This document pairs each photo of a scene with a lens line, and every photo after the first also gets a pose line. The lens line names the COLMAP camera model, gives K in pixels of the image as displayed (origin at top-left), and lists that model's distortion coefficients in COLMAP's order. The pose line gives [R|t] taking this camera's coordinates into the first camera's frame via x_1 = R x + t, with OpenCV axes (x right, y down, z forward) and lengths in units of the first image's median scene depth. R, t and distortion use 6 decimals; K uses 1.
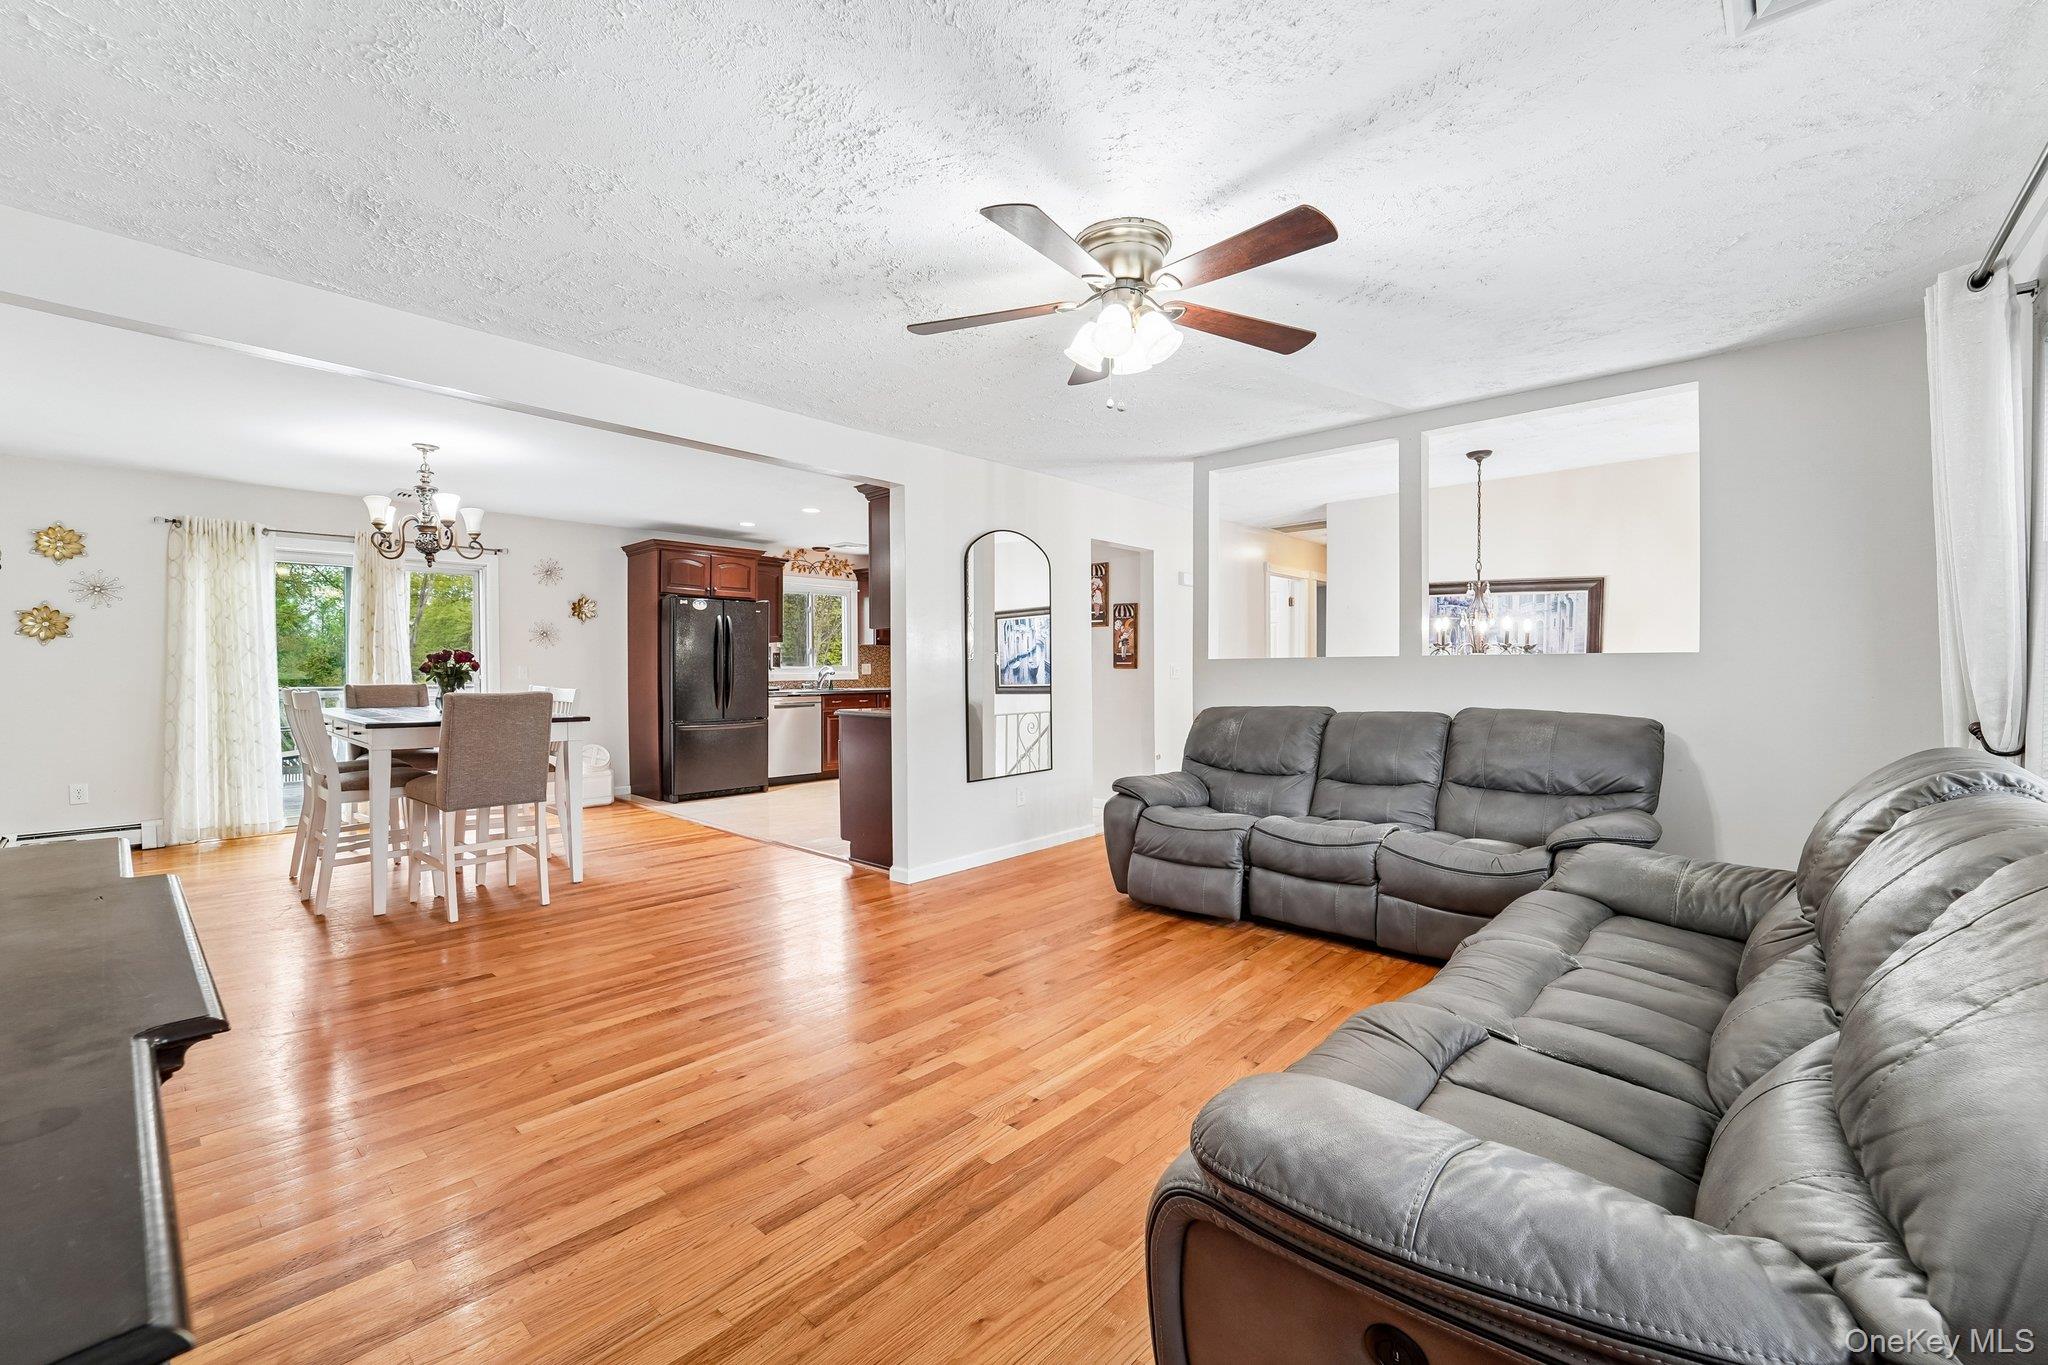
lens RADIAL K [[844.6, 0, 1026.8], [0, 844.6, 696.2], [0, 0, 1]] dist [-0.018774, -0.000976]
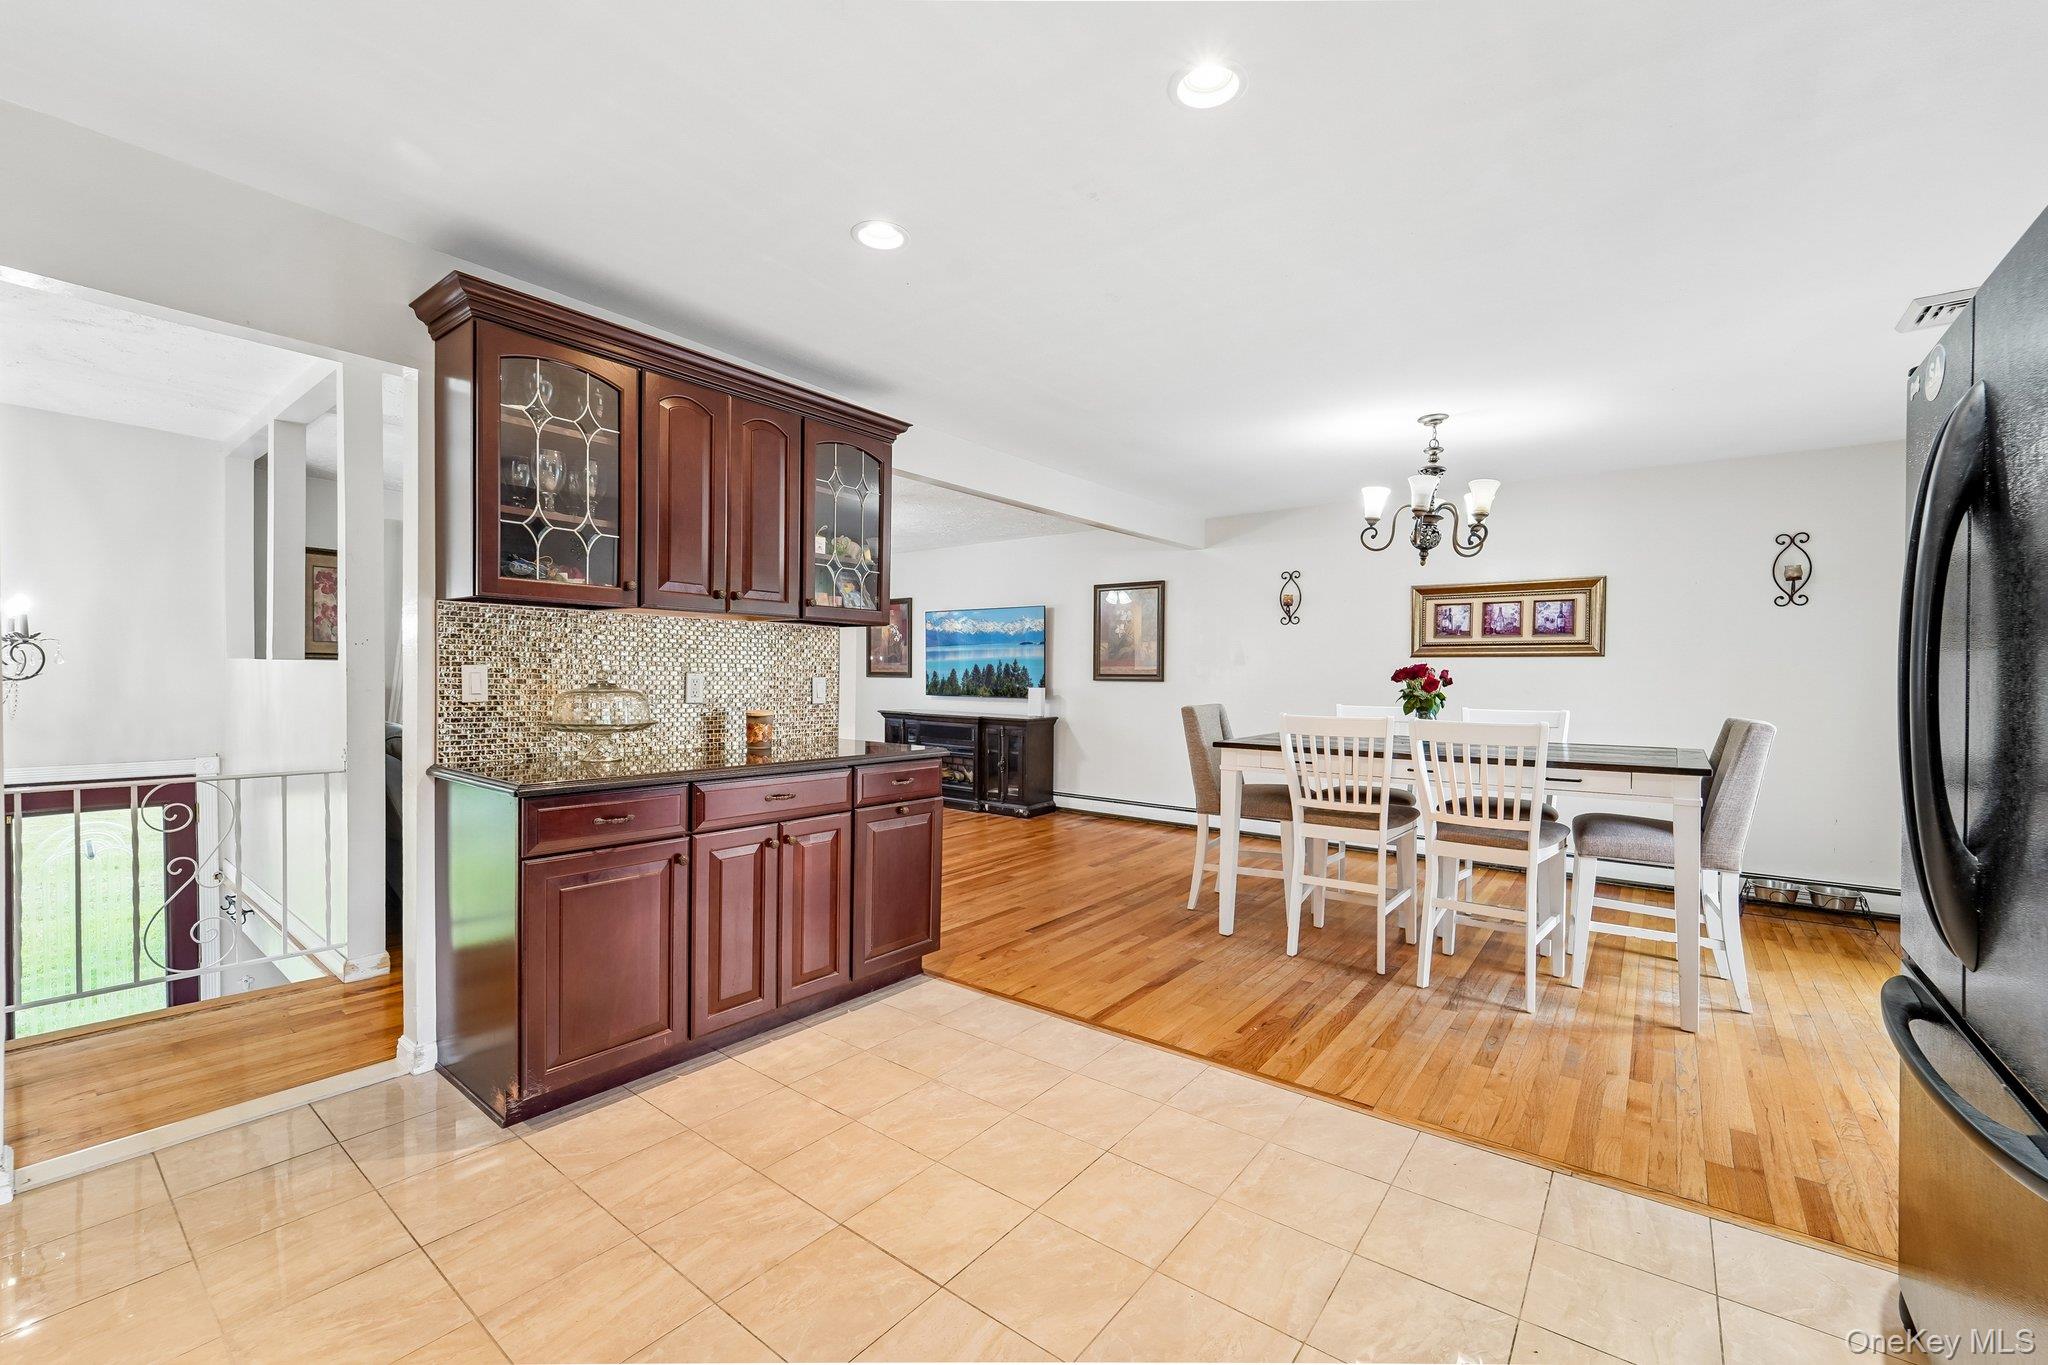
lens RADIAL K [[844.6, 0, 1024.7], [0, 844.6, 678.9], [0, 0, 1]] dist [-0.018774, -0.000976]
pose [[-0.997206, -0.010773, -0.073914, -0.151798], [-0.013489, 0.999248, 0.036351, -0.039626], [0.073466, 0.037246, -0.996602, 1.050985]]
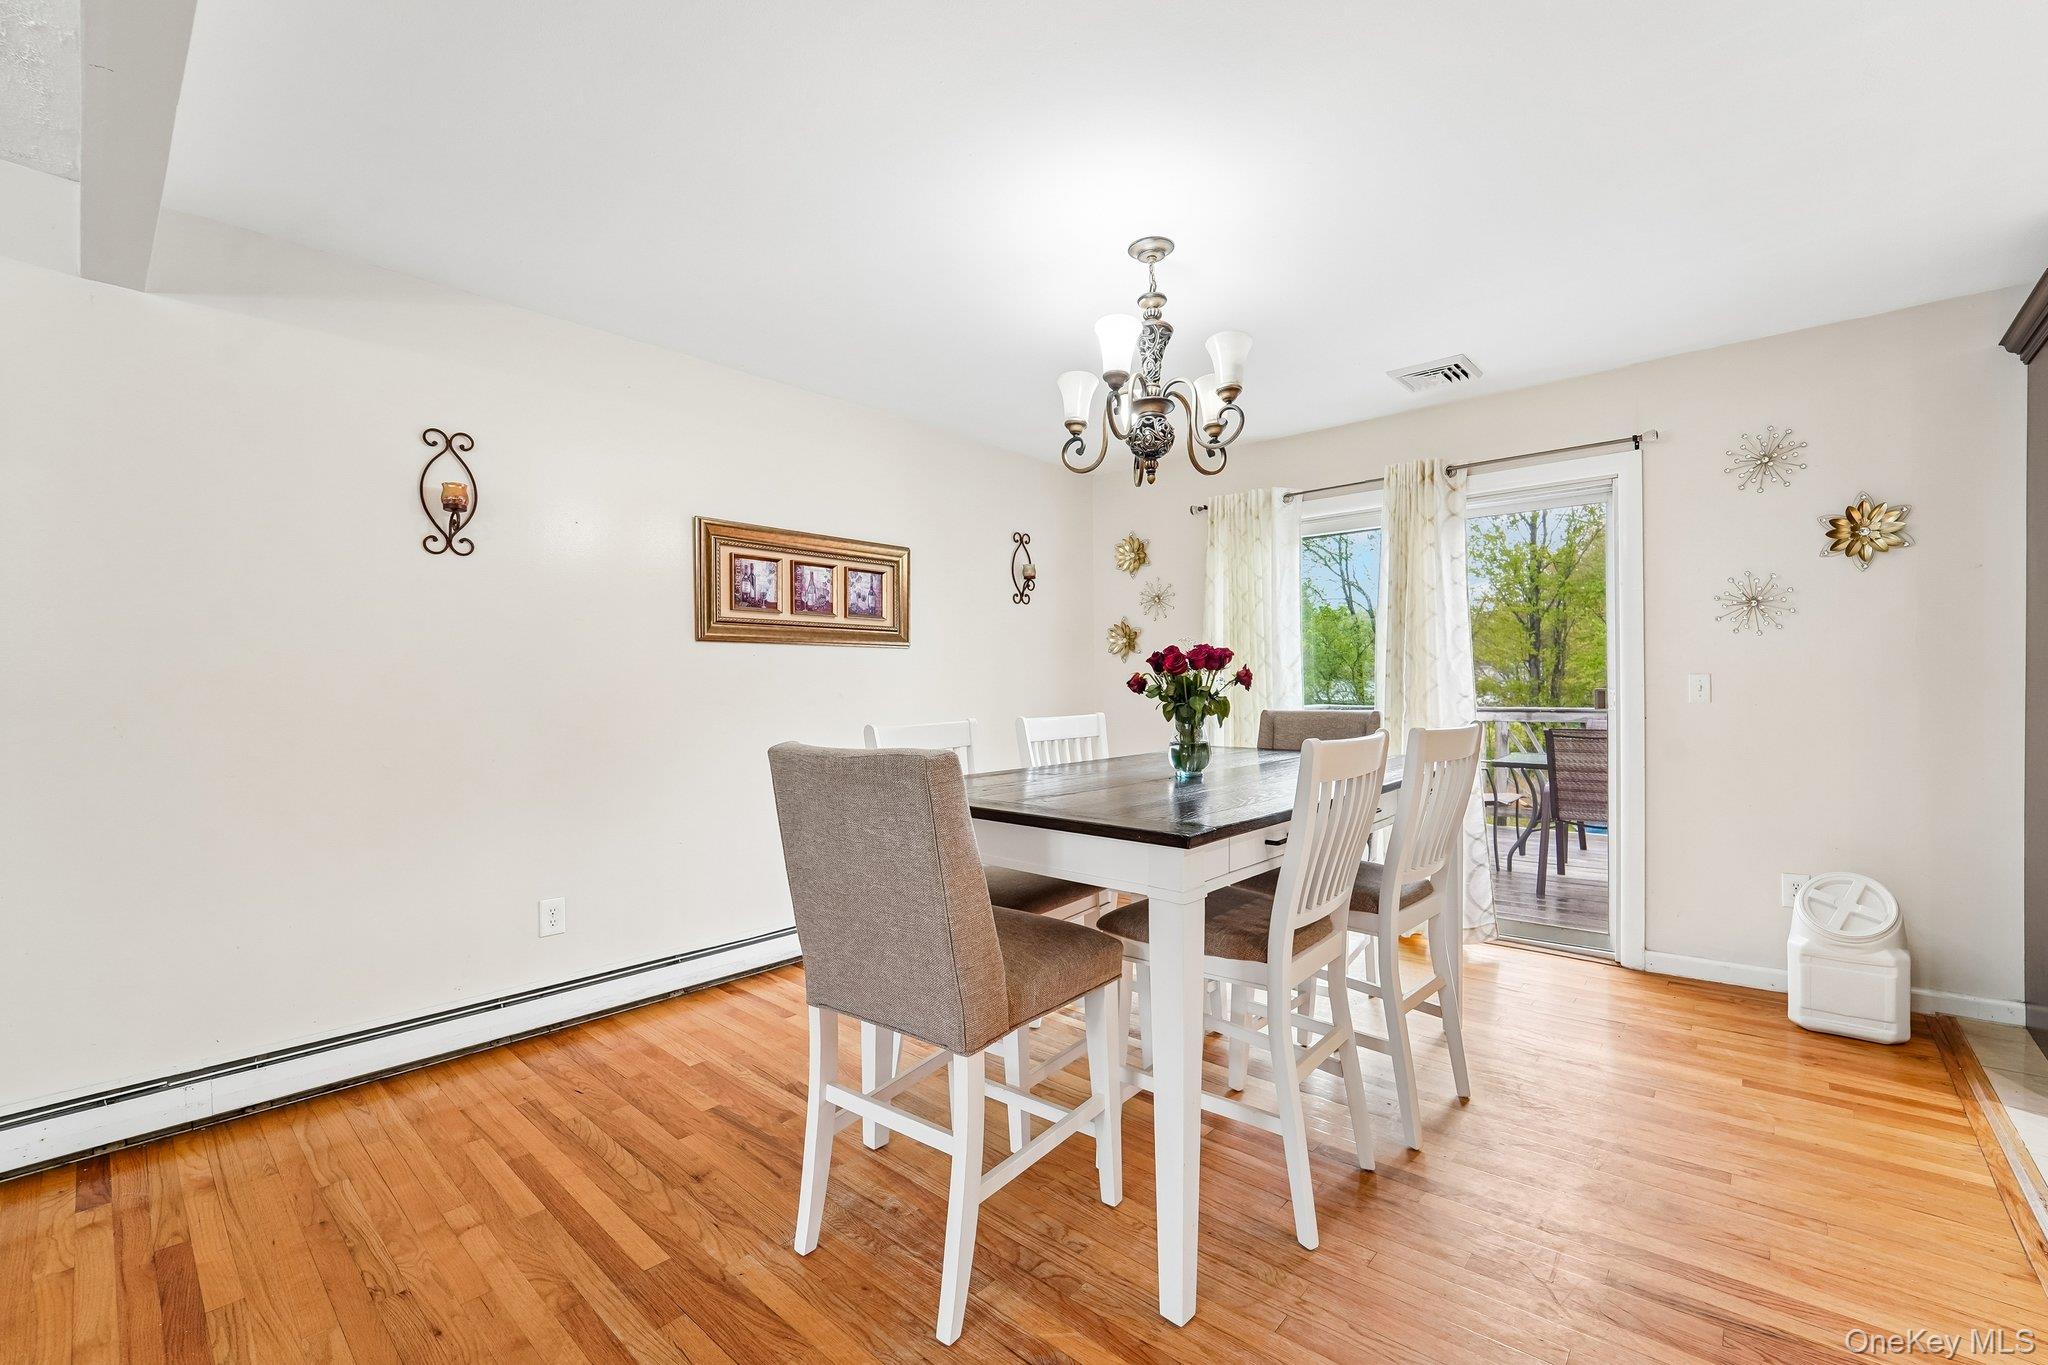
lens RADIAL K [[844.6, 0, 1022.1], [0, 844.6, 710.4], [0, 0, 1]] dist [-0.018774, -0.000976]
pose [[0.002097, 0.027117, -0.999630, -0.118255], [-0.023445, 0.999359, 0.027061, -0.017687], [0.999723, 0.023380, 0.002732, 0.538213]]
